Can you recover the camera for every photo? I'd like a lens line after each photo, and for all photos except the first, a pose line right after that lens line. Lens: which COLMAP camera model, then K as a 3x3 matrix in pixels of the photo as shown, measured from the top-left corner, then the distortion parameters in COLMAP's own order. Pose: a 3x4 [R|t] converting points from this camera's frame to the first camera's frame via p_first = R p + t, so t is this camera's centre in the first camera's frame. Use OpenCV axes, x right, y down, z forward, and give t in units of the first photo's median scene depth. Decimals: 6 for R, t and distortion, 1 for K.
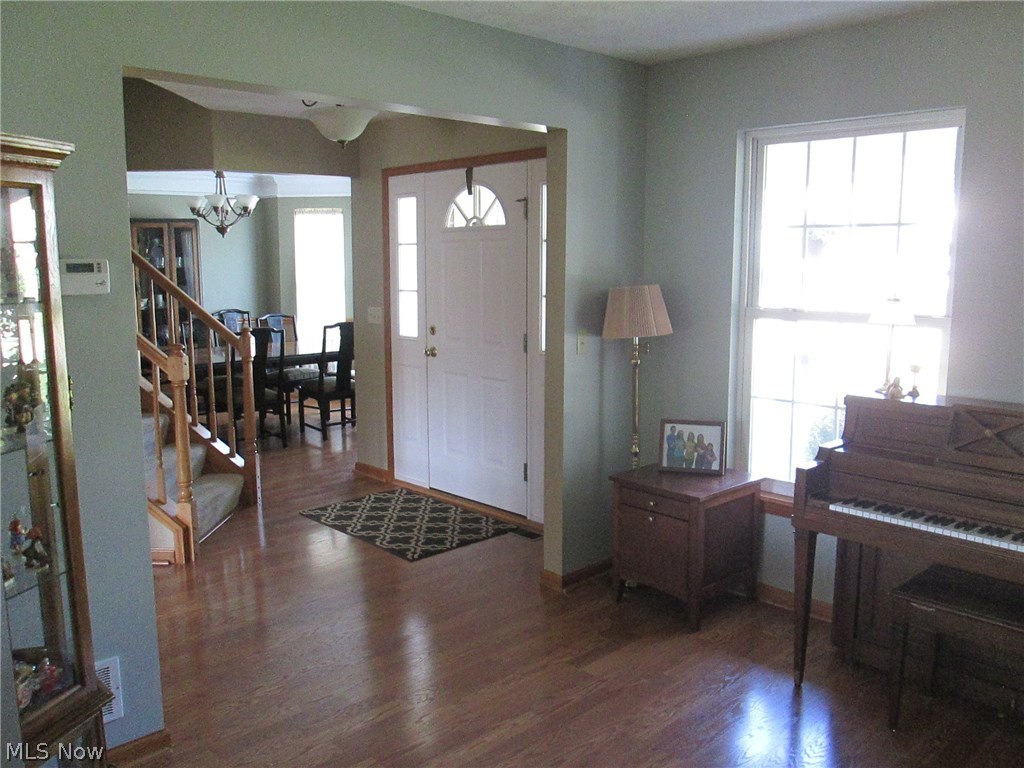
lens RADIAL K [[847.2, 0, 514.1], [0, 847.2, 379.8], [0, 0, 1]] dist [-0.049246, 0.015211]
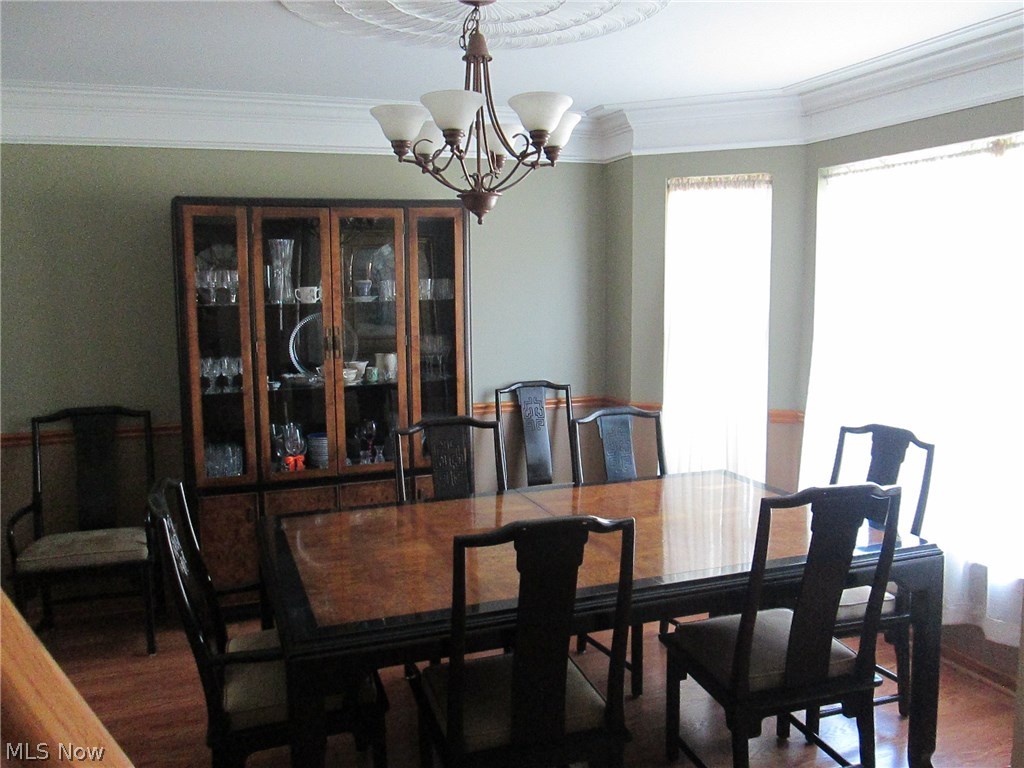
lens RADIAL K [[847.2, 0, 515.6], [0, 847.2, 382.1], [0, 0, 1]] dist [-0.049246, 0.015211]
pose [[0.919990, 0.042615, -0.389618, -0.164990], [-0.051460, 0.998599, -0.012288, -0.086322], [0.388549, 0.031354, 0.920894, 0.588747]]
